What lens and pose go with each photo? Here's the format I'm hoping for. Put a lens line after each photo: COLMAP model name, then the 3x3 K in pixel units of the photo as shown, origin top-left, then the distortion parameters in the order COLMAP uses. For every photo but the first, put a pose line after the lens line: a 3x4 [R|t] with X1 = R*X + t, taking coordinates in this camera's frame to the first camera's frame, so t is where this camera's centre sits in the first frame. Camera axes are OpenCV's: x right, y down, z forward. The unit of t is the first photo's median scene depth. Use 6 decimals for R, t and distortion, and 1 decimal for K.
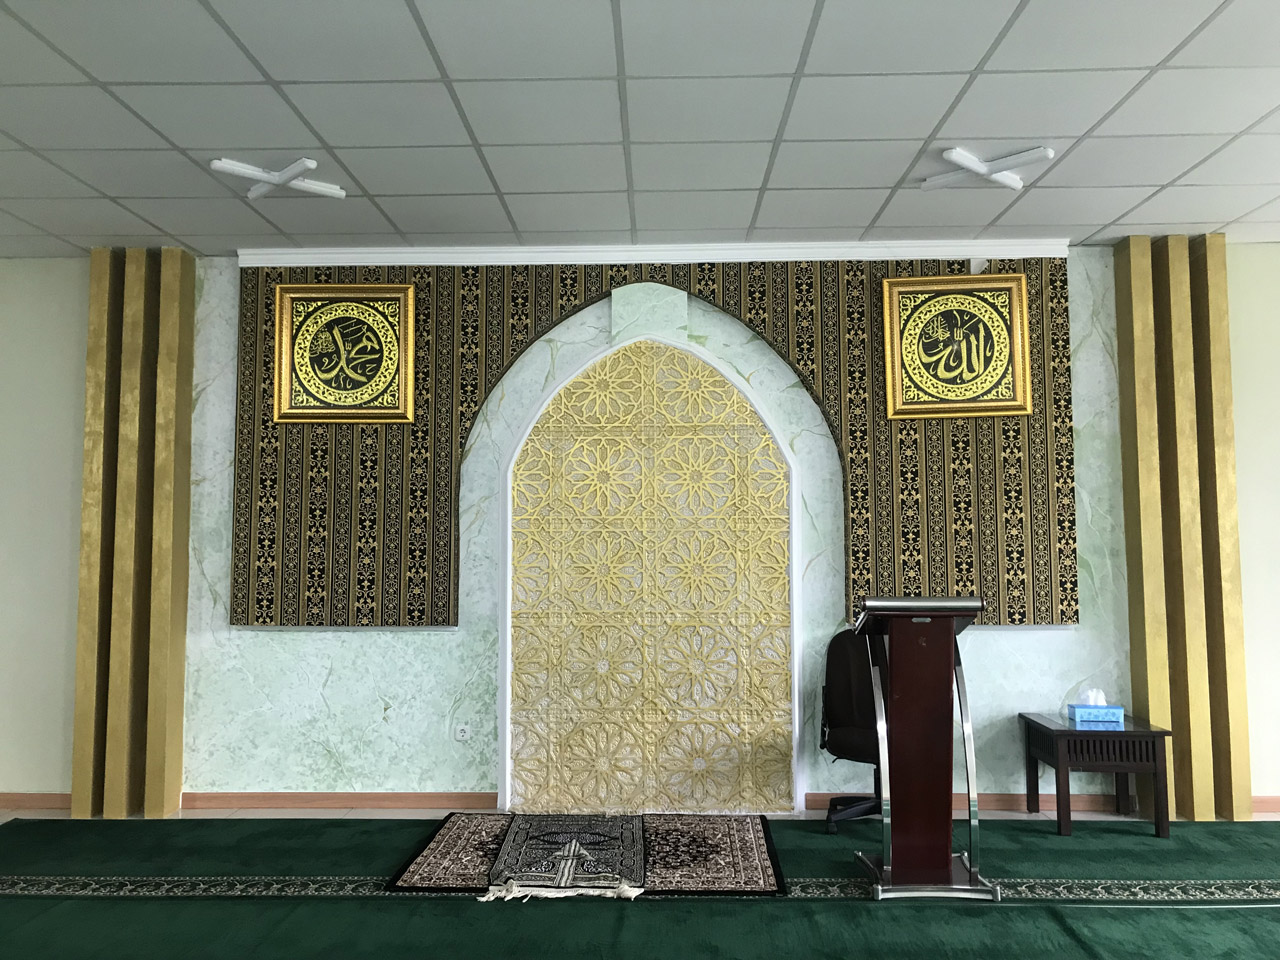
lens RADIAL K [[1052.2, 0, 636.1], [0, 1052.2, 476.1], [0, 0, 1]] dist [0.042031, -0.060779]
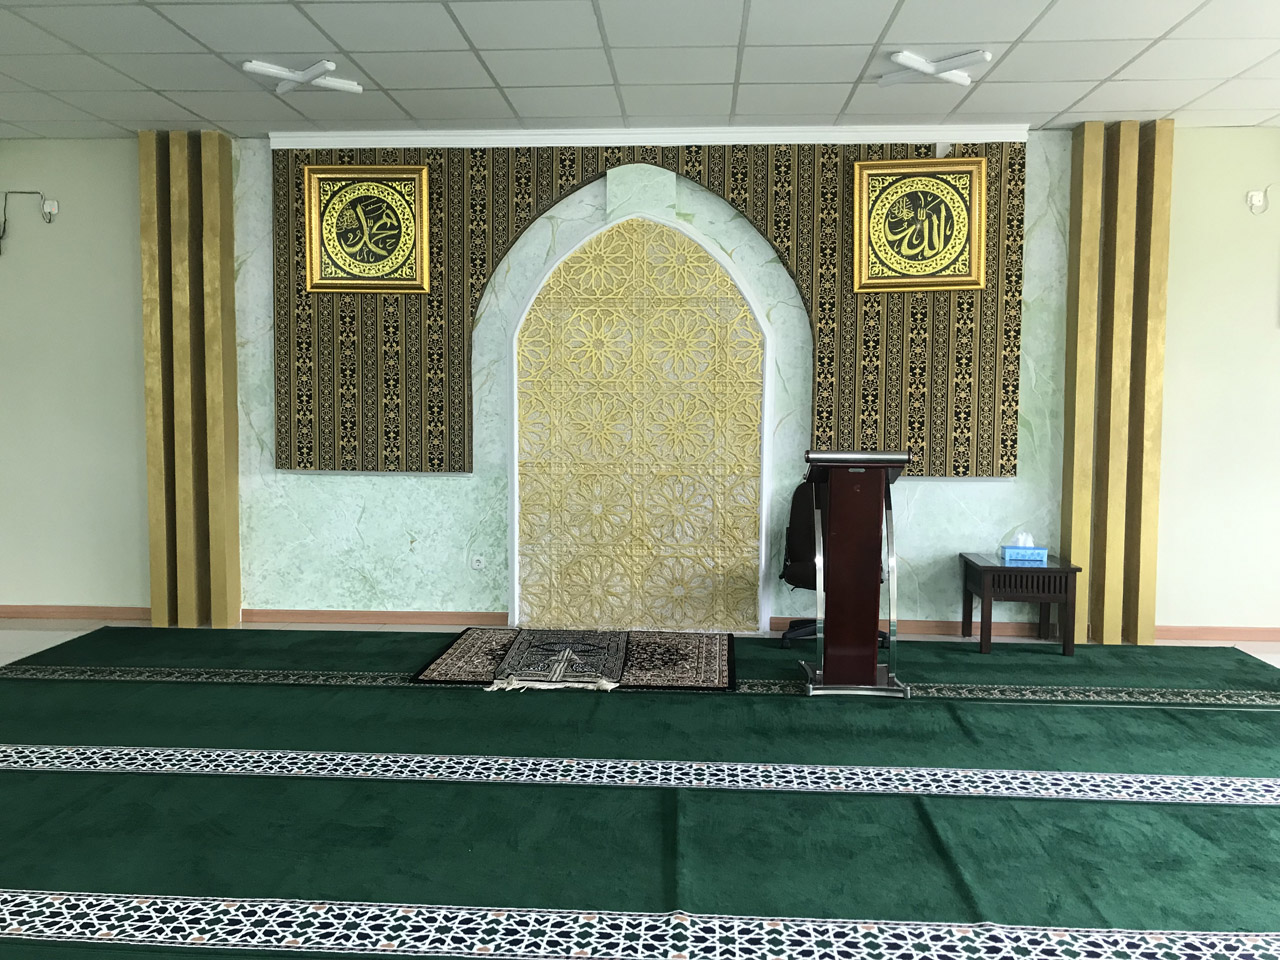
lens RADIAL K [[1052.2, 0, 644.9], [0, 1052.2, 476.0], [0, 0, 1]] dist [0.042031, -0.060779]
pose [[0.999599, 0.011556, -0.025848, 0.050042], [-0.007892, 0.990458, 0.137587, -0.013908], [0.027191, -0.137328, 0.990152, -0.136212]]
